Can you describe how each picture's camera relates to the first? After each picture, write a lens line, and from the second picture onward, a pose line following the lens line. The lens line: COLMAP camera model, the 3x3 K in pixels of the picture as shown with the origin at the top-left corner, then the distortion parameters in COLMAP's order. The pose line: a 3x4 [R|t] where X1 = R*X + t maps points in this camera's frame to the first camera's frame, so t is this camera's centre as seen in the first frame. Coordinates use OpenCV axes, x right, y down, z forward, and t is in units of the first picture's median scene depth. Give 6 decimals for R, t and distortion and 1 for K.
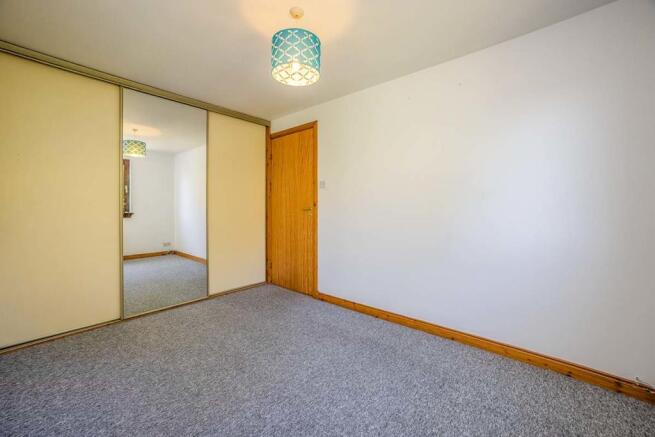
lens RADIAL K [[266.3, 0, 327.5], [0, 266.3, 218.5], [0, 0, 1]] dist [-0.000117, 0.000063]
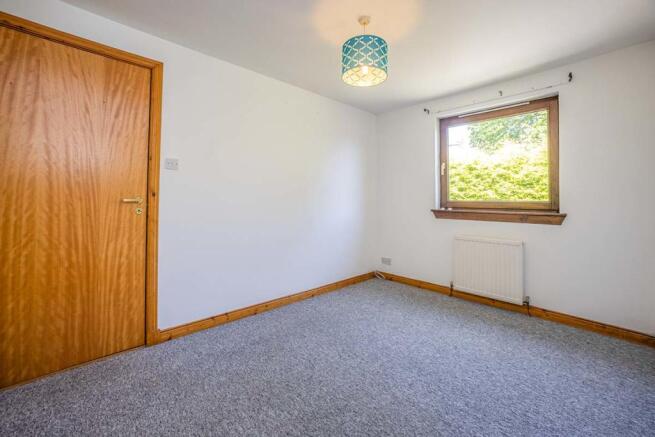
lens RADIAL K [[261.7, 0, 327.7], [0, 261.7, 200.5], [0, 0, 1]] dist [-0.000549, -0.000008]
pose [[0.103165, 0.012730, 0.994583, -0.776610], [0.022413, 0.999634, -0.015120, -0.020858], [-0.994412, 0.023852, 0.102842, 0.669048]]
